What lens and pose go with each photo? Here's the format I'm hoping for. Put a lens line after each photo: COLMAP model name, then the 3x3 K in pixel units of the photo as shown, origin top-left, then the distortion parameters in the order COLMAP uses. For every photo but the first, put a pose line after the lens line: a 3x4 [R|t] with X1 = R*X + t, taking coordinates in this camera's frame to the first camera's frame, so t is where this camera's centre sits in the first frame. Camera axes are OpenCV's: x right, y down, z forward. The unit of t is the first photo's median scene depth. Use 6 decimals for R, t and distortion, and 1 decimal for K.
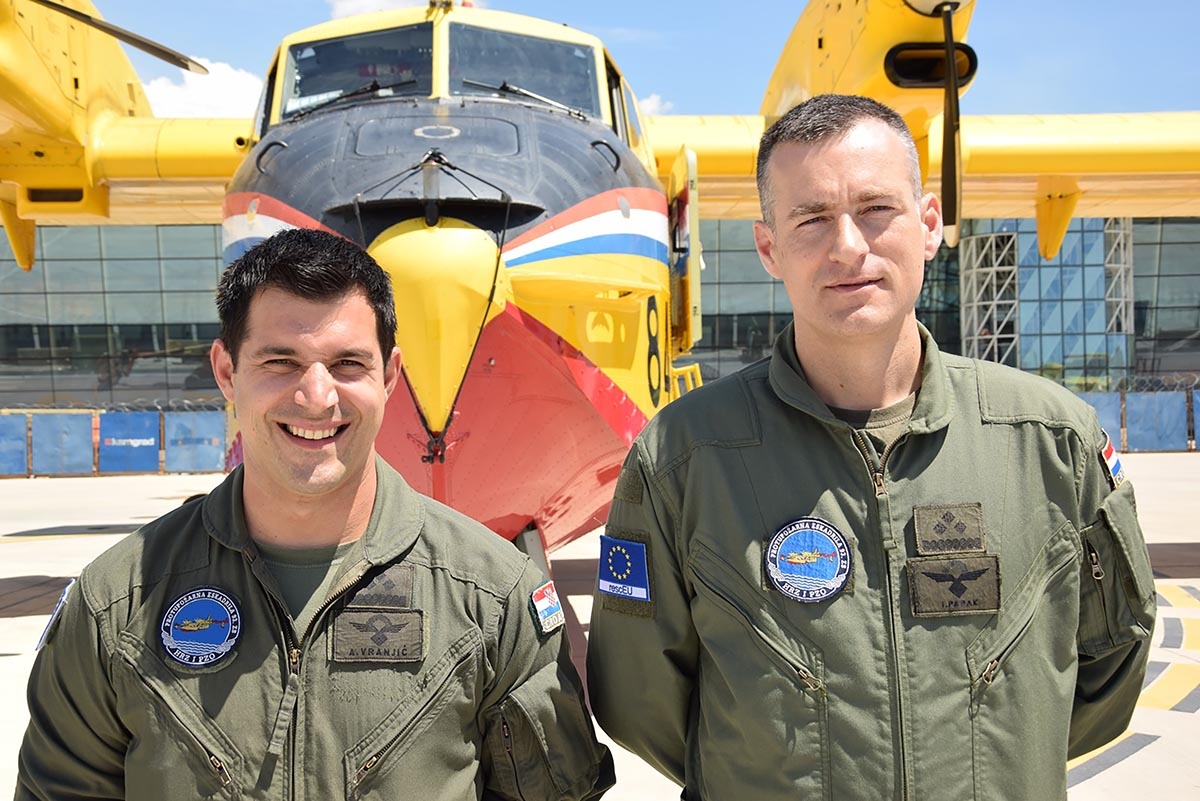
lens RADIAL K [[1350.6, 0, 600.0], [0, 1350.6, 400.5], [0, 0, 1]] dist [0.025570, 0.037429]
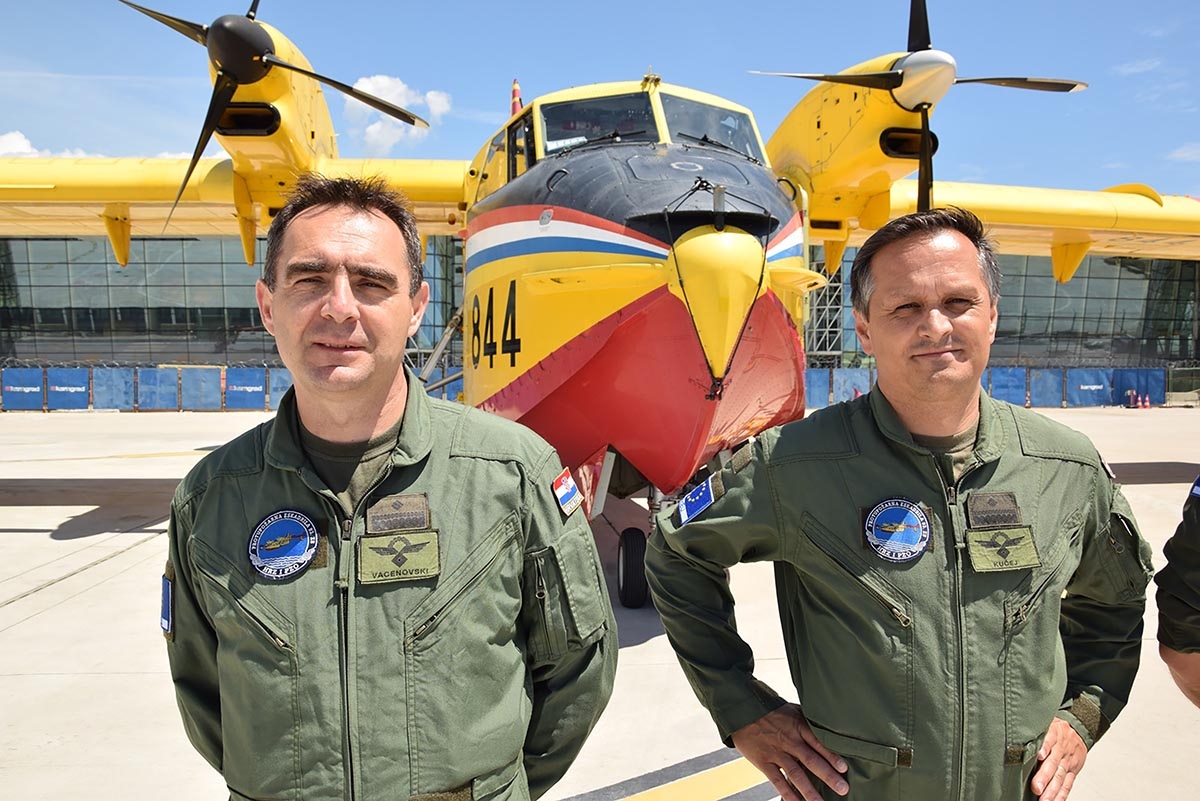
lens RADIAL K [[926.7, 0, 600.0], [0, 926.7, 400.5], [0, 0, 1]] dist [-0.170489, 0.122607]
pose [[0.997600, 0.019644, 0.066392, -0.160214], [-0.021962, 0.999168, 0.034374, 0.008683], [-0.065662, -0.035750, 0.997201, 0.026817]]
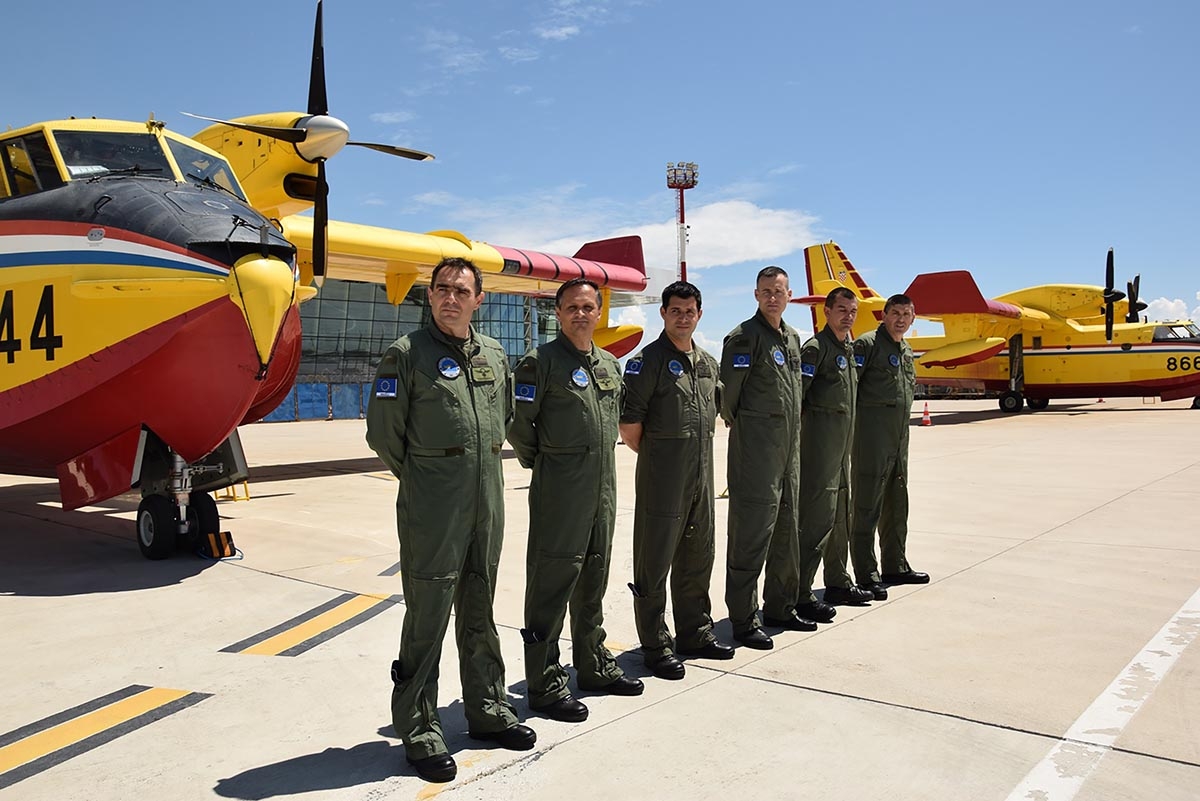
lens RADIAL K [[926.7, 0, 600.0], [0, 926.7, 400.5], [0, 0, 1]] dist [-0.170489, 0.122607]
pose [[0.682507, 0.000282, 0.730879, -0.388994], [-0.002361, 0.999996, 0.001819, 0.037732], [-0.730875, -0.002967, 0.682504, -0.126430]]
